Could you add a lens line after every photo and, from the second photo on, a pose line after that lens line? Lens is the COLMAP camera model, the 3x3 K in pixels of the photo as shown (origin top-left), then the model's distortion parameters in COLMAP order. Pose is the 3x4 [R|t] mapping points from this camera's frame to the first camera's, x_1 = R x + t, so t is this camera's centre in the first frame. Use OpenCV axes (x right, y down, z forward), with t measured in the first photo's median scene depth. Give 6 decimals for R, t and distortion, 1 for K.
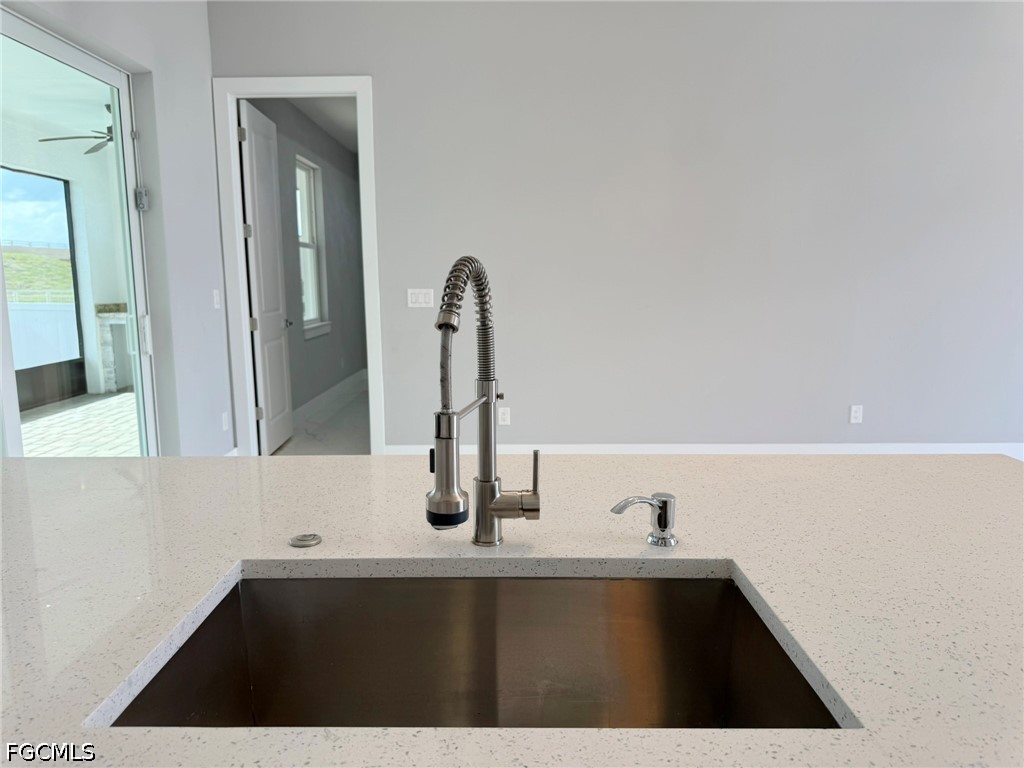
lens RADIAL K [[720.3, 0, 513.1], [0, 720.3, 387.9], [0, 0, 1]] dist [0.035581, -0.047916]
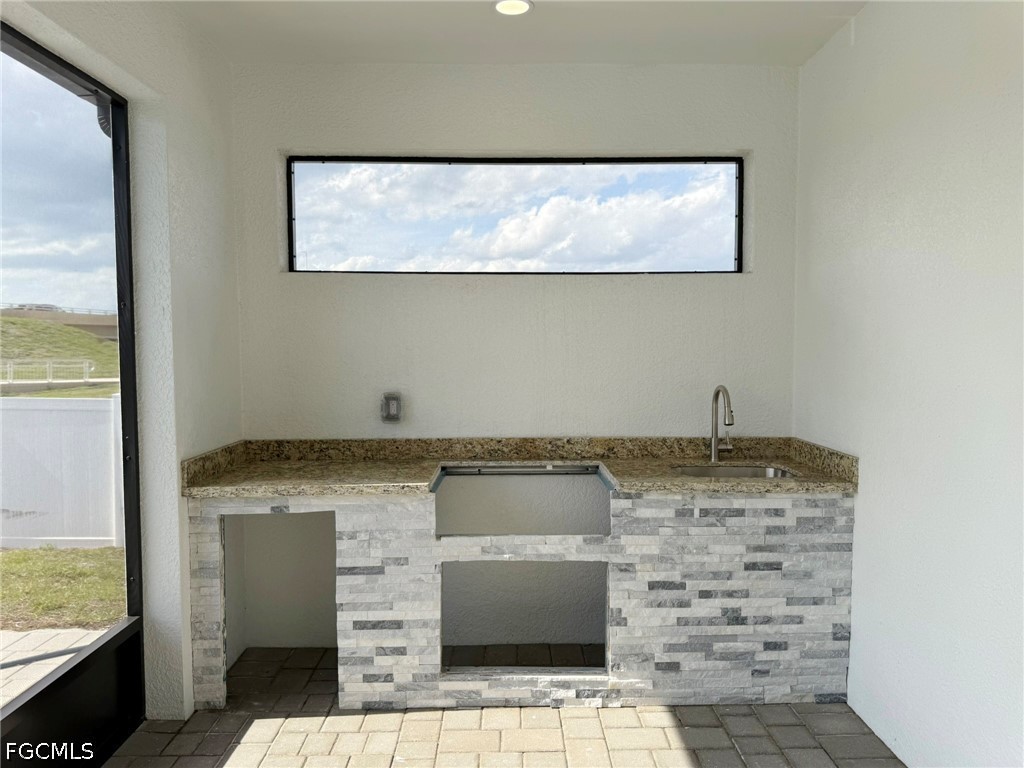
lens RADIAL K [[720.3, 0, 503.4], [0, 720.3, 380.7], [0, 0, 1]] dist [0.035581, -0.047916]
pose [[0.999935, -0.007284, -0.008805, -0.417262], [0.006448, 0.995775, -0.091600, -0.119104], [0.009435, 0.091537, 0.995757, 0.651936]]
